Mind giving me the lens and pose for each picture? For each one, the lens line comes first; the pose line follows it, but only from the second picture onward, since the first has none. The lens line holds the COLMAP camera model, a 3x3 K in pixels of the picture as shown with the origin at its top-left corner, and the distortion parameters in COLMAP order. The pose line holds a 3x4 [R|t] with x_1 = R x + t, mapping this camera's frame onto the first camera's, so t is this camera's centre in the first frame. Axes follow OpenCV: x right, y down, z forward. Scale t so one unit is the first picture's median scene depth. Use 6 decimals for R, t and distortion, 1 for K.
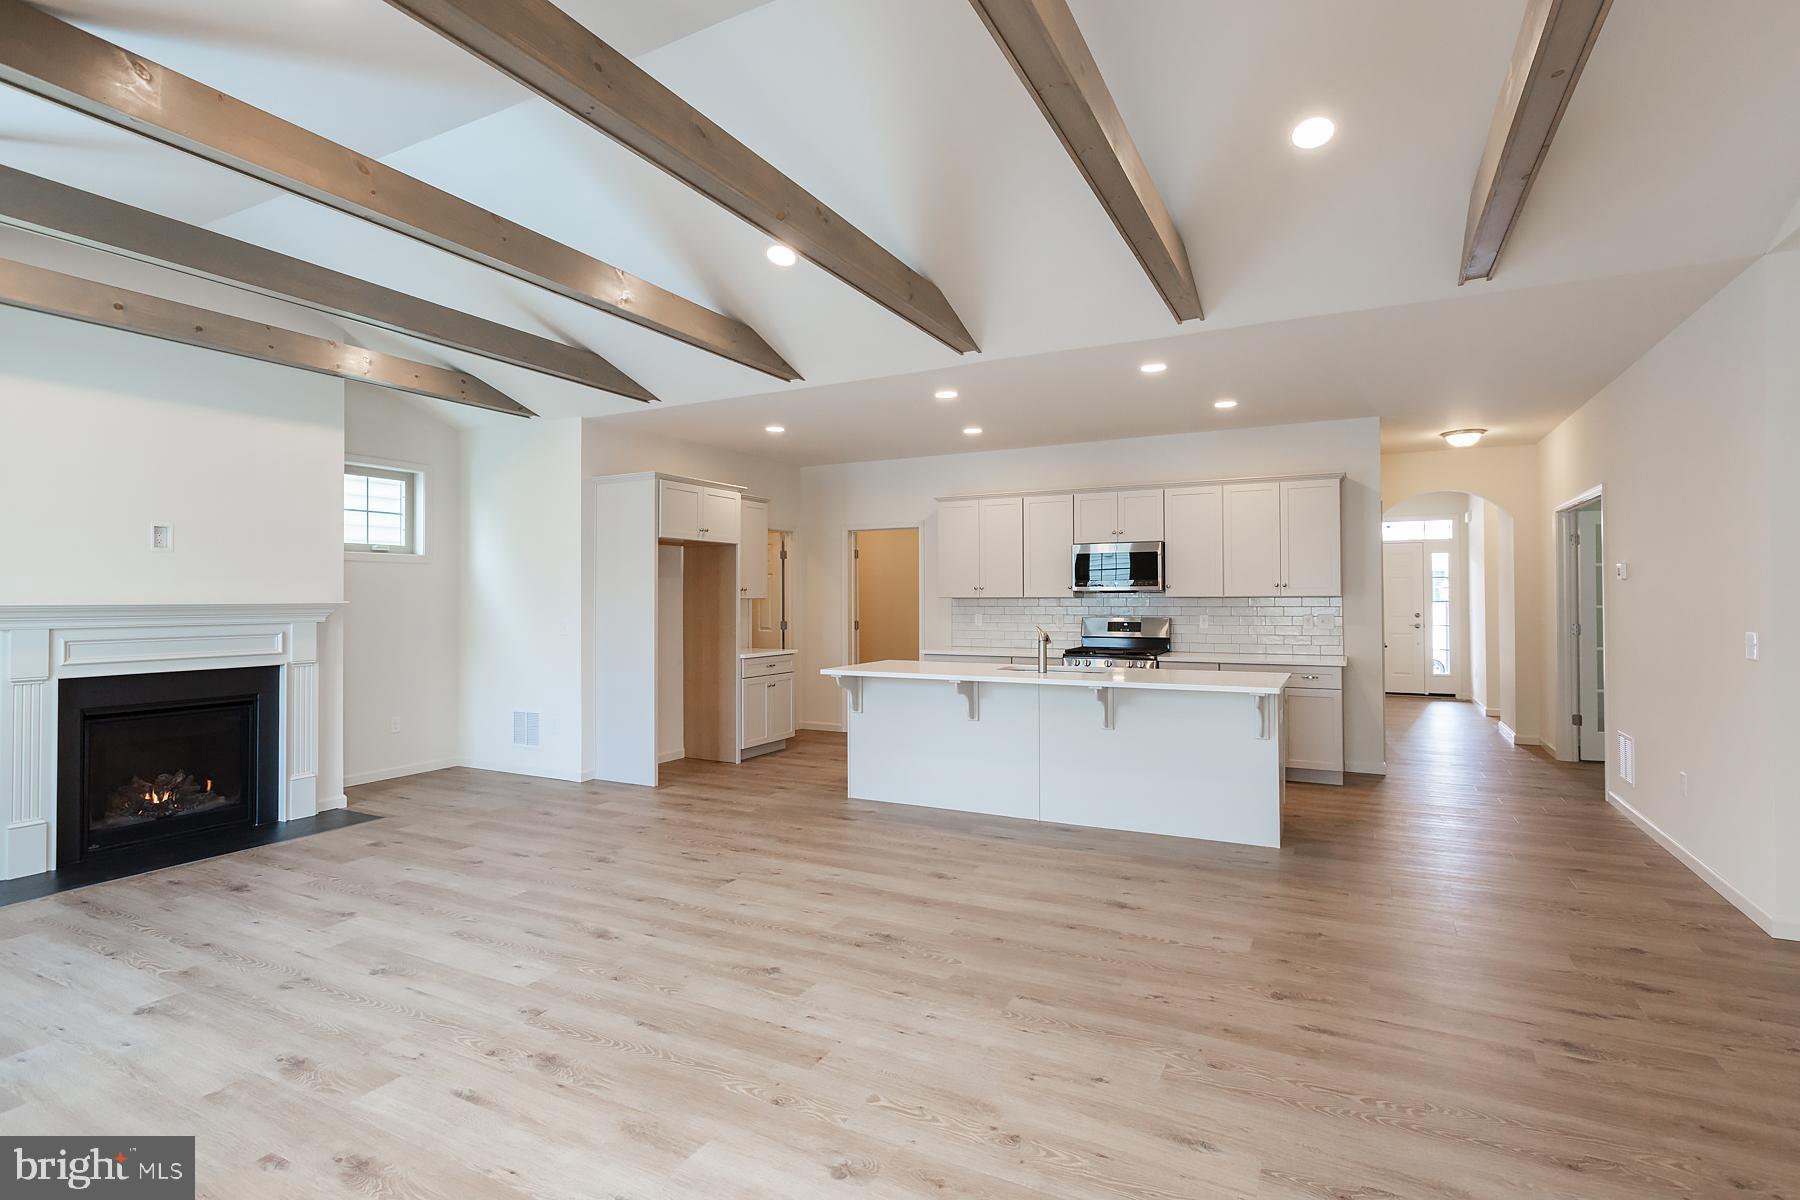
lens RADIAL K [[870.2, 0, 905.9], [0, 870.2, 586.9], [0, 0, 1]] dist [0.001788, 0.000424]
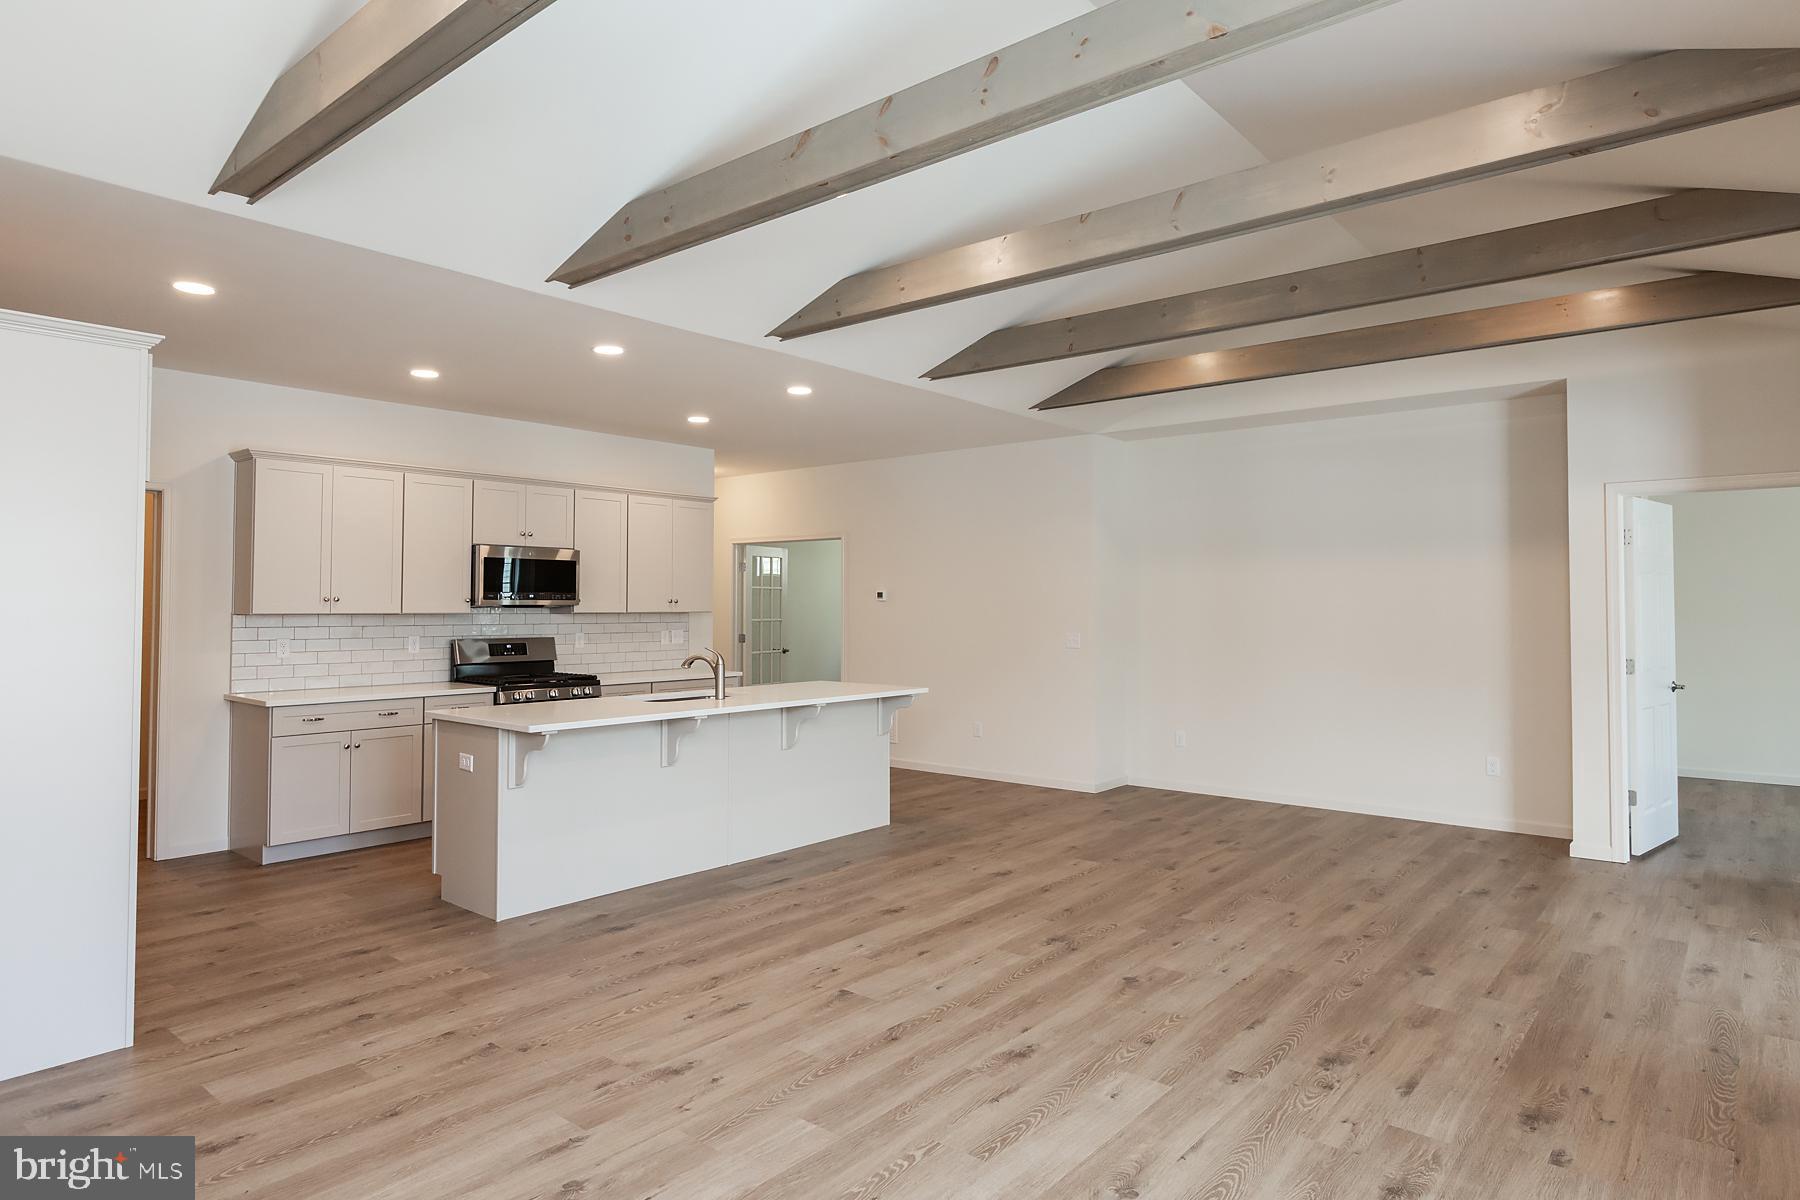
lens RADIAL K [[1033.4, 0, 895.2], [0, 1033.4, 577.7], [0, 0, 1]] dist [-0.005342, -0.001974]
pose [[0.218865, 0.032507, 0.975214, -0.908735], [-0.013481, 0.999450, -0.030290, 0.004658], [-0.975662, -0.006518, 0.219183, 0.645893]]
